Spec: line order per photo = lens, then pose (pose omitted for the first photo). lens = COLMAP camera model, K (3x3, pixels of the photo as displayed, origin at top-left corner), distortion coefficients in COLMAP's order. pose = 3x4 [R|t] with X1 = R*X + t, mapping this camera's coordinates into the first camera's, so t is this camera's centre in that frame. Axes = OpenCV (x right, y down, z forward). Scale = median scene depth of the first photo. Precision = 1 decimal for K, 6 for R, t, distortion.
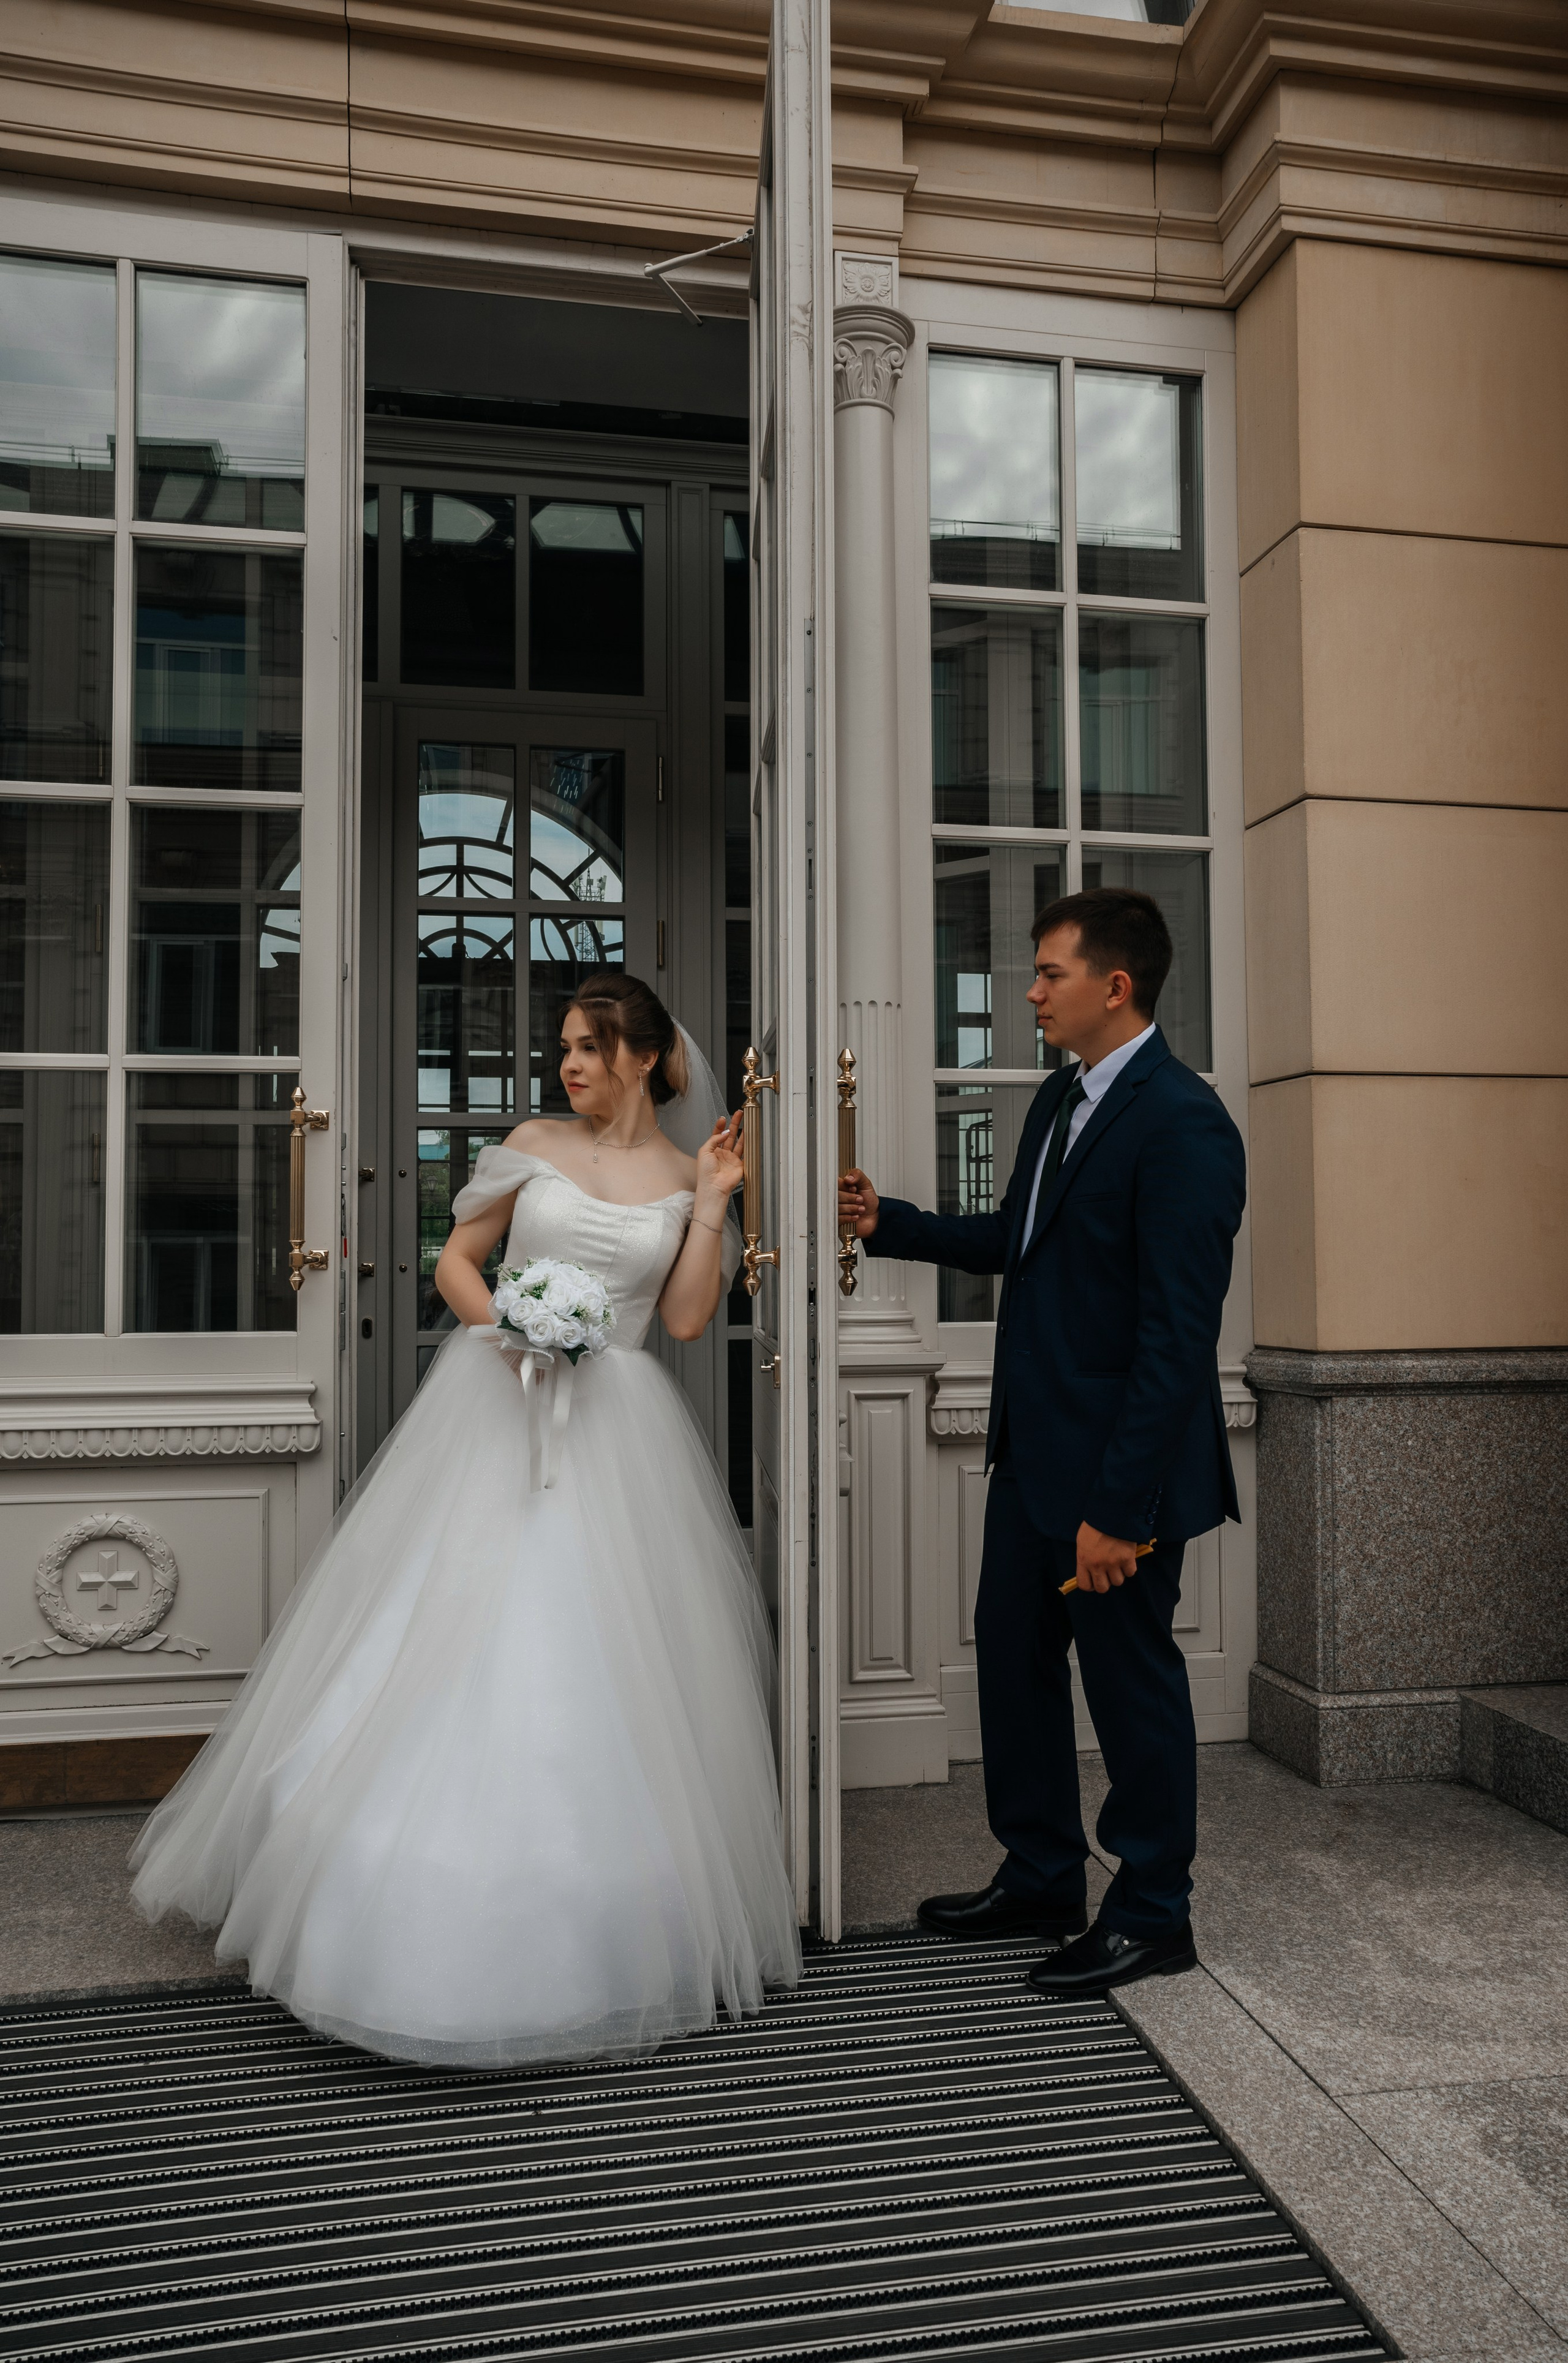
lens RADIAL K [[1653.6, 0, 784.0], [0, 1653.6, 1181.5], [0, 0, 1]] dist [-0.038018, 0.067903]
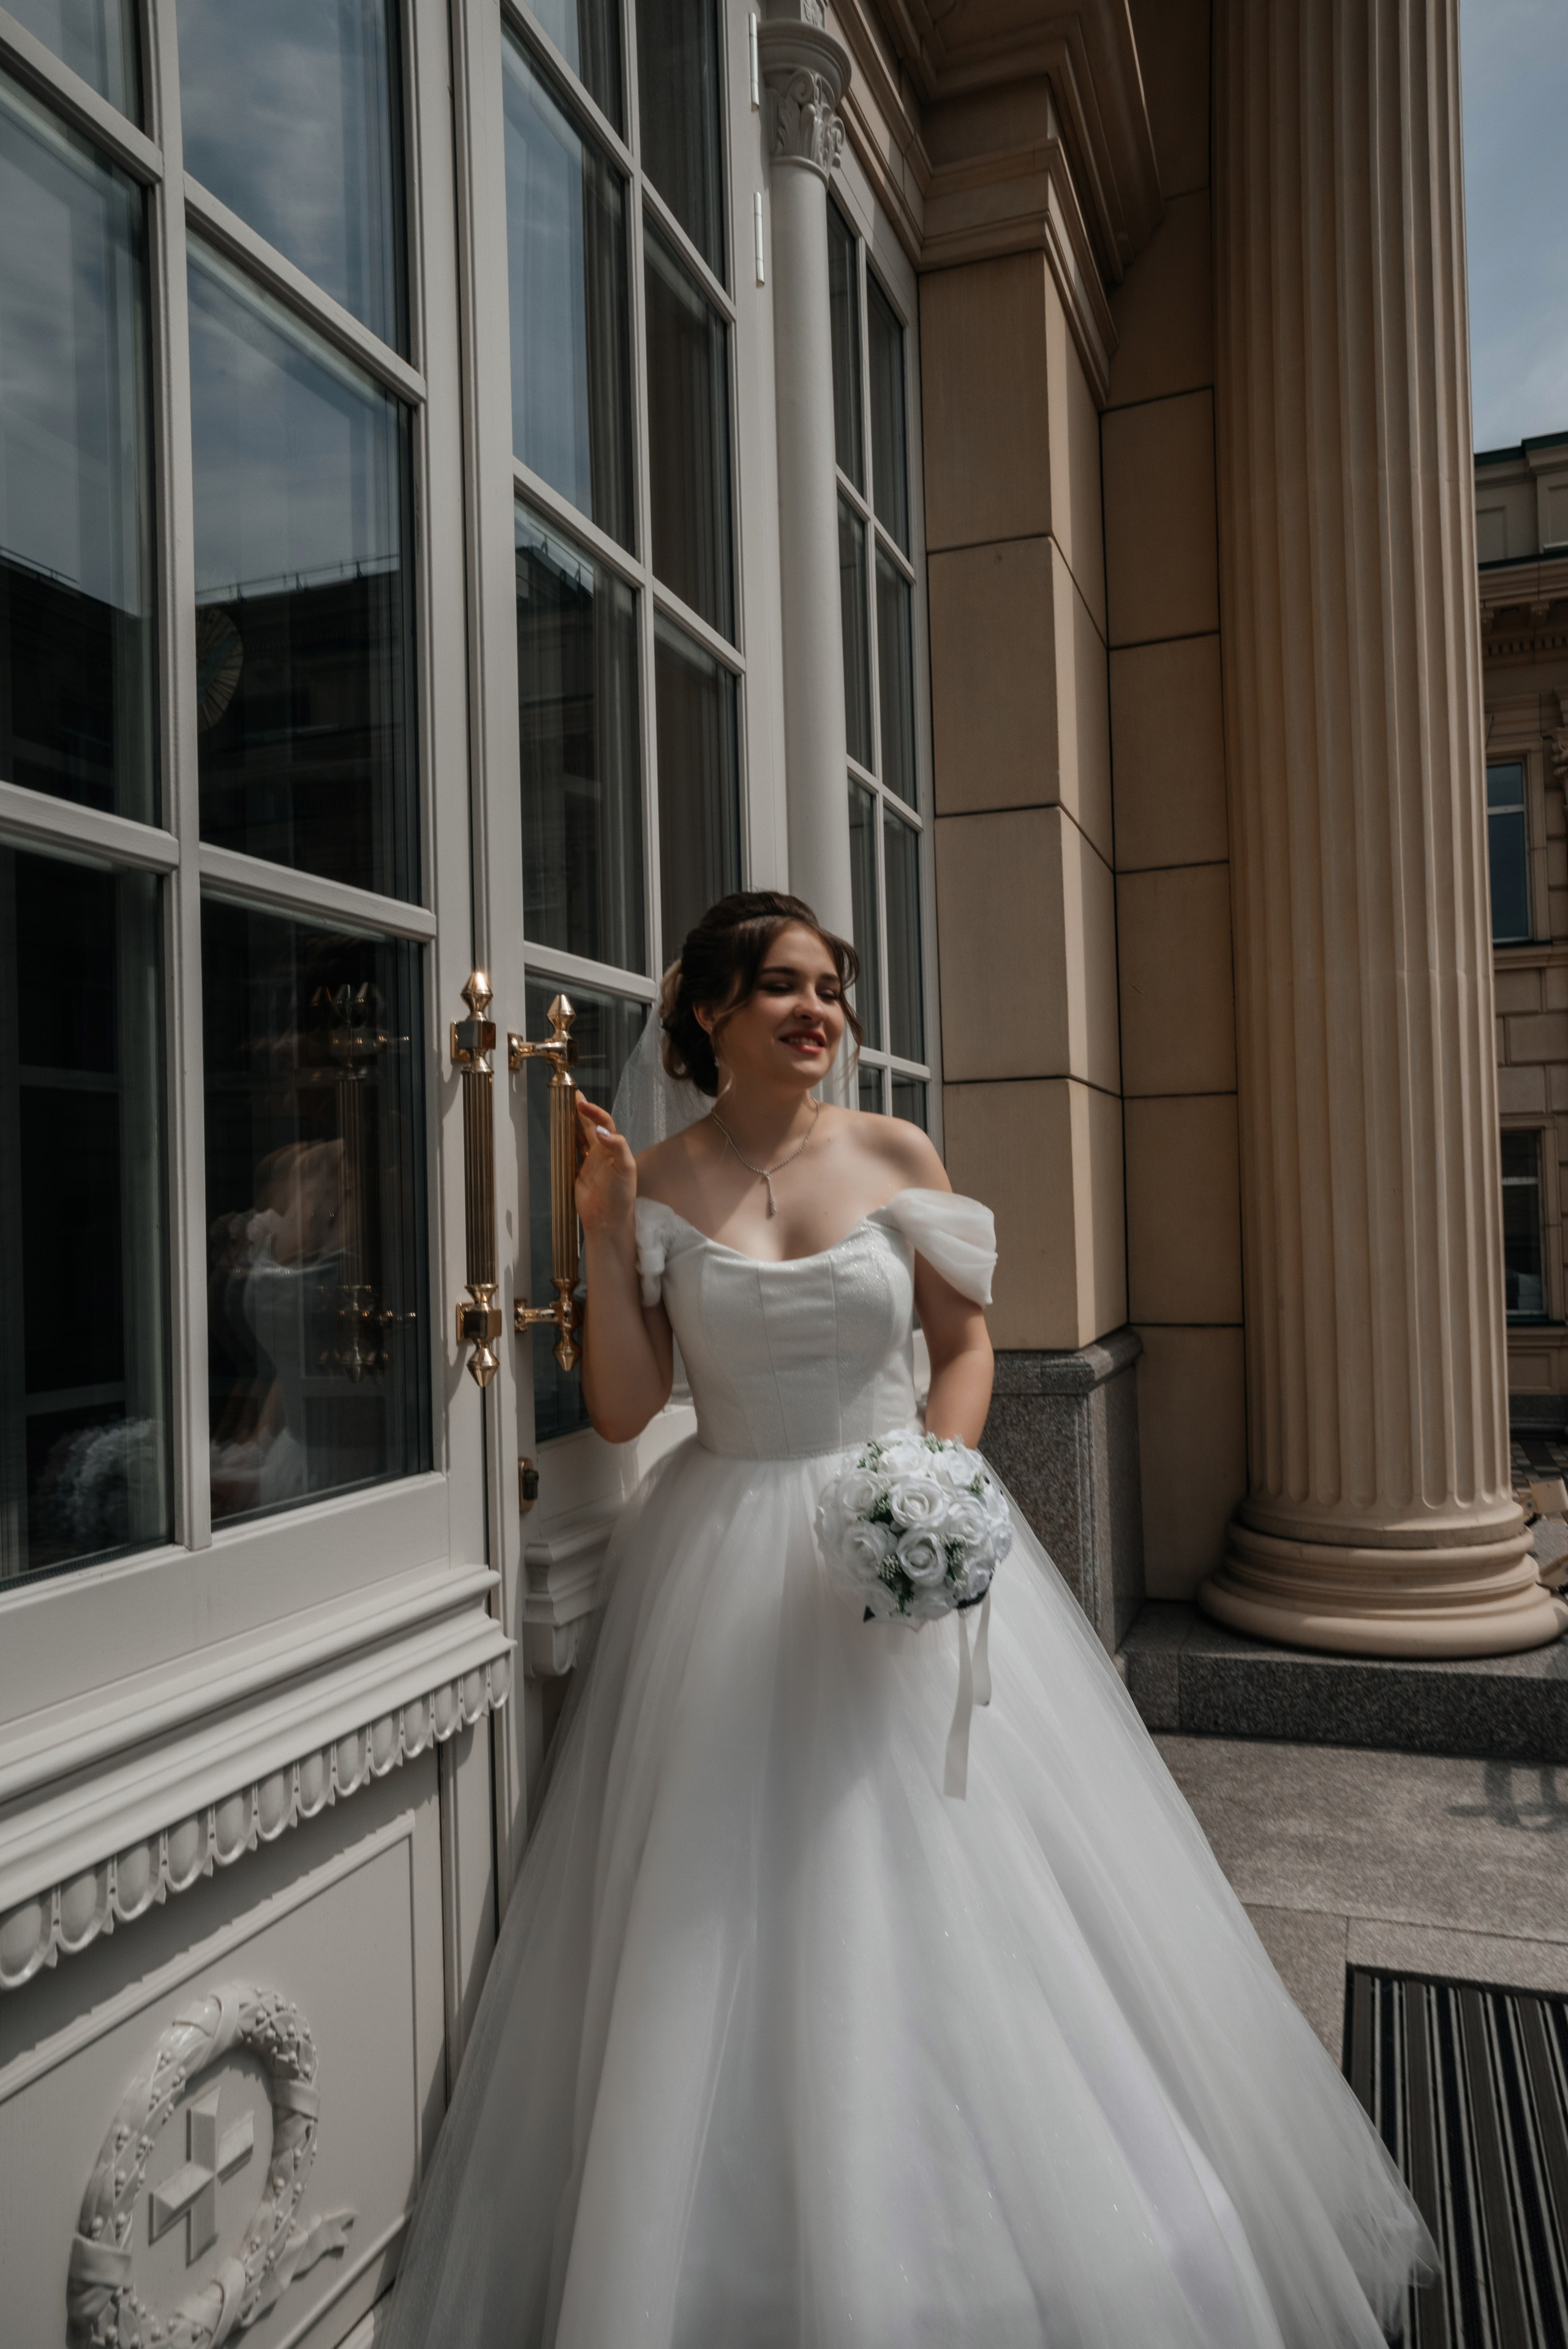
lens RADIAL K [[1646.9, 0, 781.4], [0, 1646.9, 1164.9], [0, 0, 1]] dist [-0.034599, 0.067167]
pose [[0.510511, 0.013418, 0.859766, -0.658054], [-0.010955, 0.999899, -0.009100, -0.001546], [-0.859801, -0.004773, 0.510606, 0.640371]]
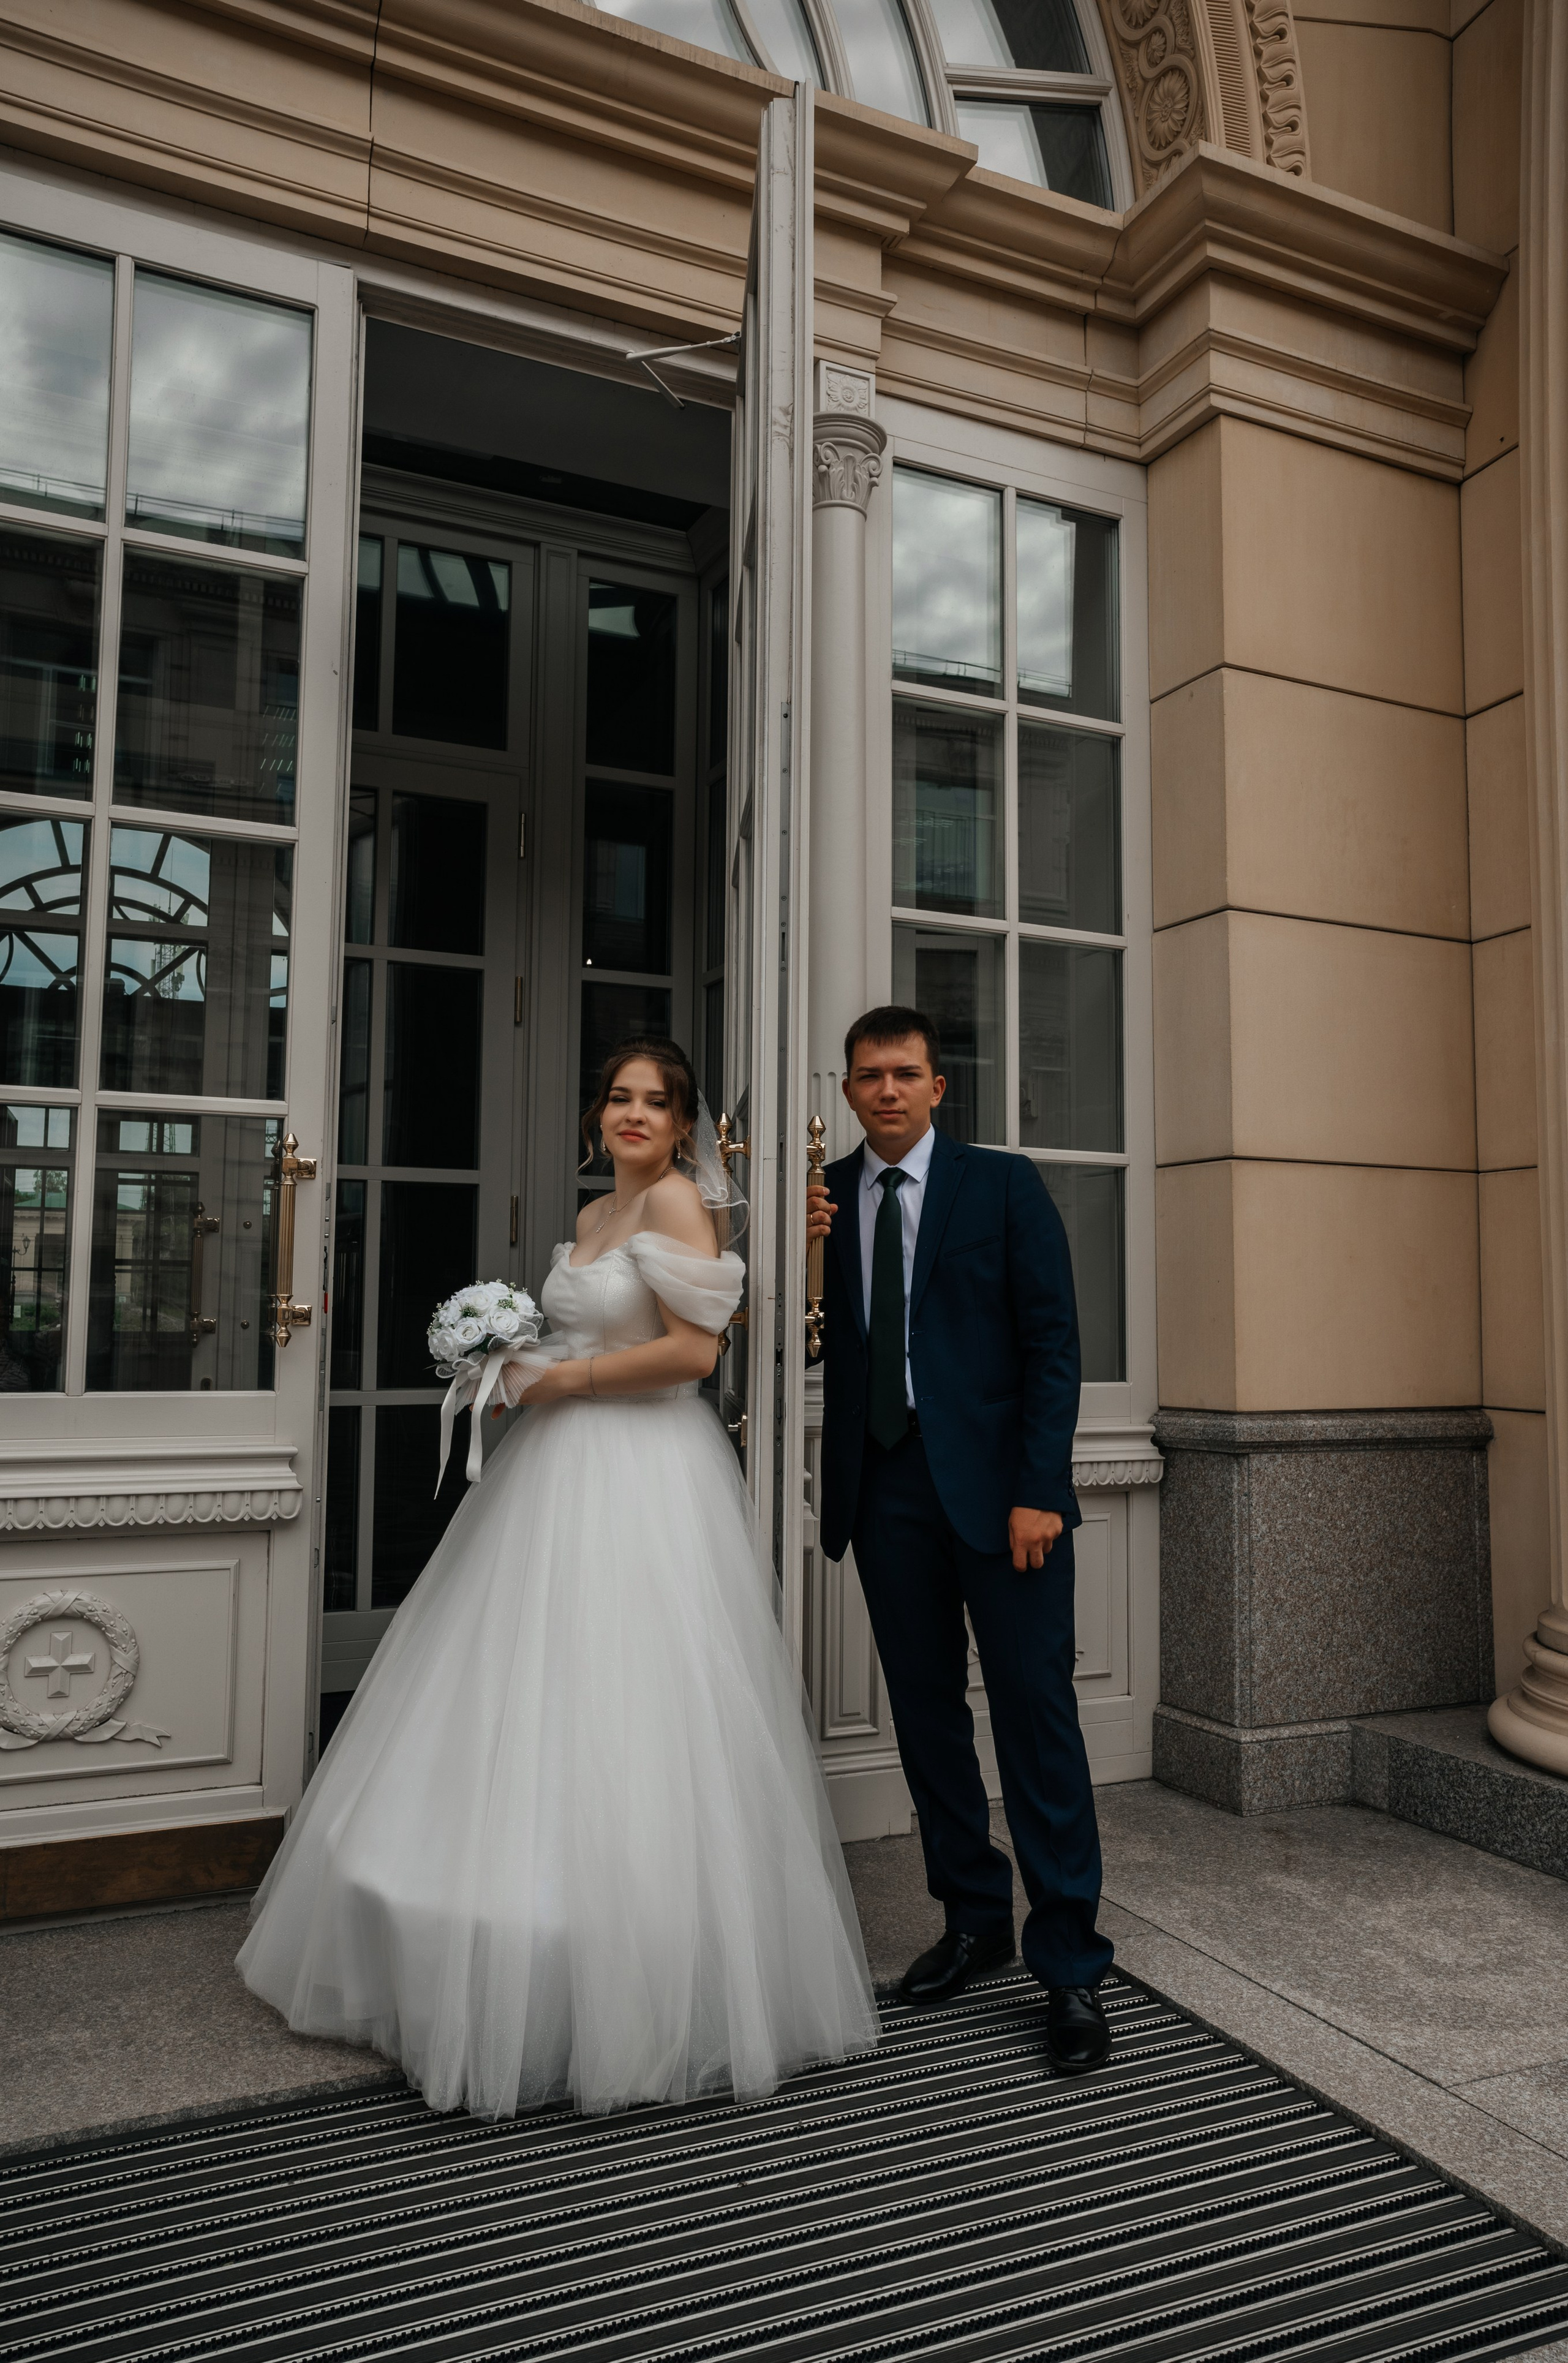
lens RADIAL K [[1657.0, 0, 781.4], [0, 1657.0, 1171.8], [0, 0, 1]] dist [-0.034599, 0.067167]
pose [[0.969213, 0.035025, 0.243722, -0.243431], [-0.024260, 0.998599, -0.047033, 0.002886], [-0.245027, 0.039672, 0.968704, 0.005339]]
